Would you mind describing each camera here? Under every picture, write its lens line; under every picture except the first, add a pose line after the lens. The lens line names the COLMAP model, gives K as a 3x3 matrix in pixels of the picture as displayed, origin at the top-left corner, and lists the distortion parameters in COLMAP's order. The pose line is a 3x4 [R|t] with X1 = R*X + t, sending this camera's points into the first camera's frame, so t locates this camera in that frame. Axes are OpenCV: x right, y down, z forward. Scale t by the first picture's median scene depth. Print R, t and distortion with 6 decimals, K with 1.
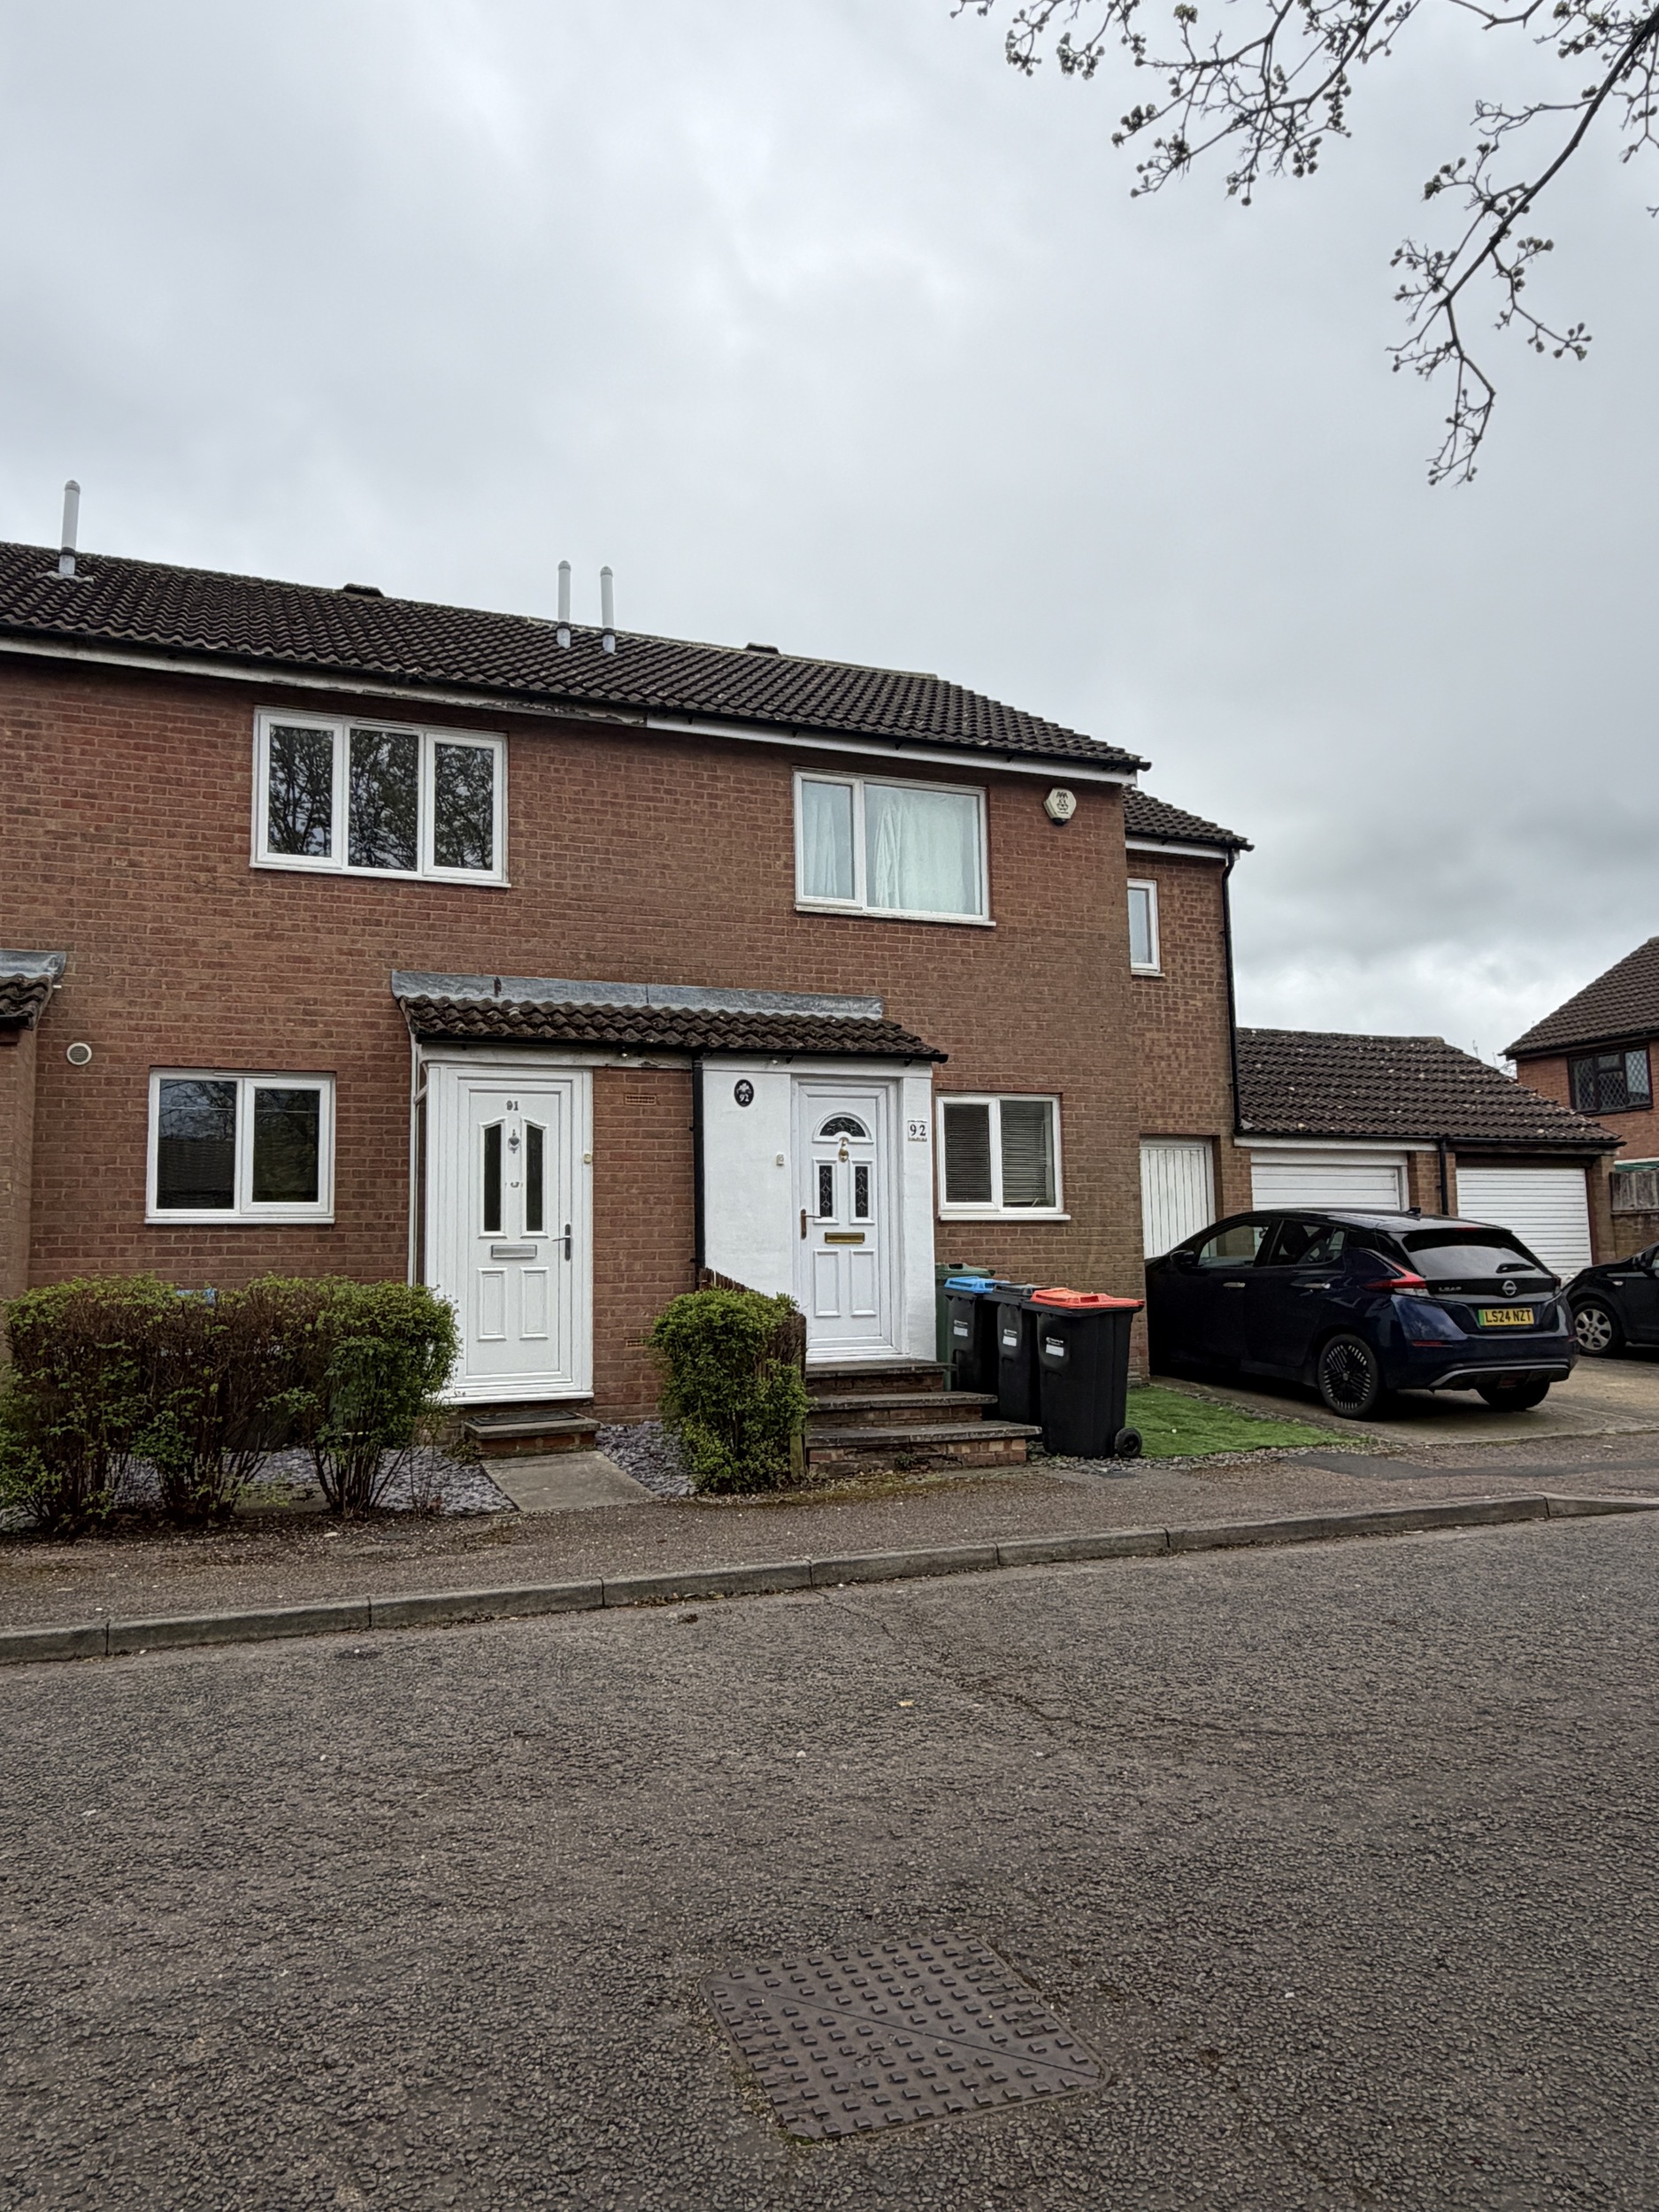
lens RADIAL K [[1480.3, 0, 838.5], [0, 1480.3, 1100.6], [0, 0, 1]] dist [-0.003678, -0.000141]
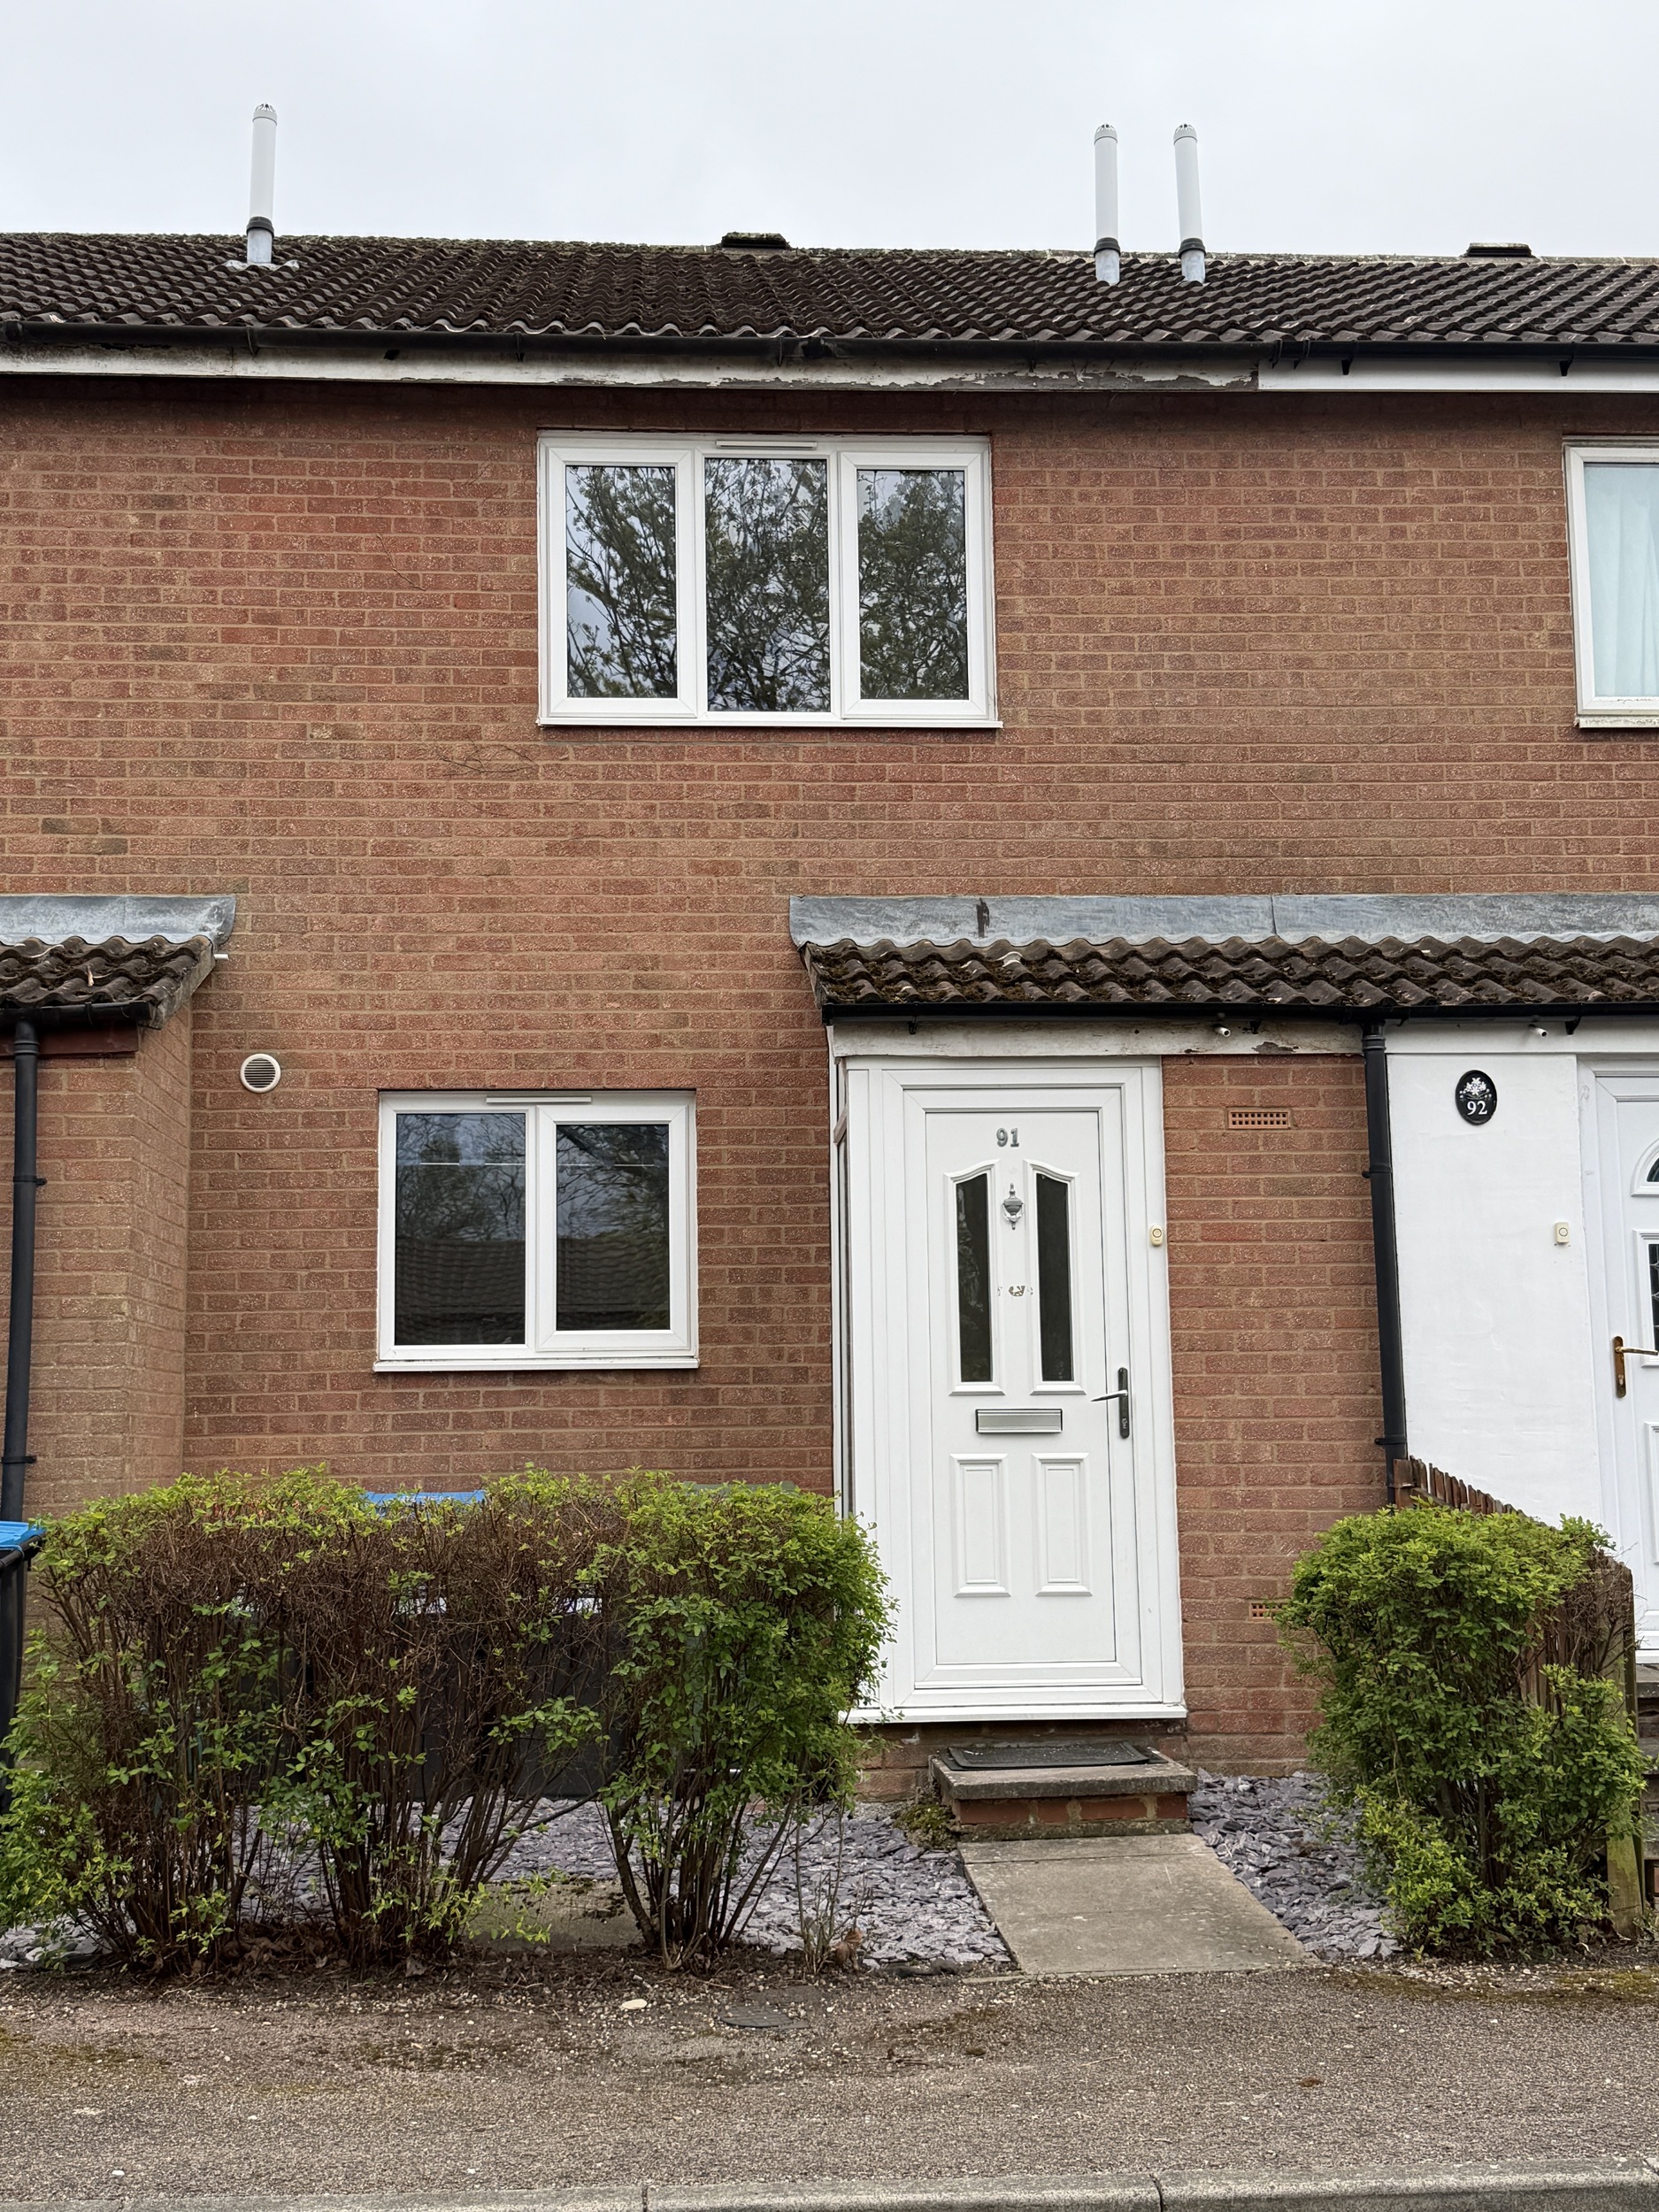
lens RADIAL K [[2509.5, 0, 823.3], [0, 2509.5, 1112.6], [0, 0, 1]] dist [0.091419, 0.000000]
pose [[0.945976, -0.038548, -0.321936, 0.000340], [0.032588, 0.999183, -0.023885, 0.013312], [0.322594, 0.012103, 0.946460, 0.151421]]
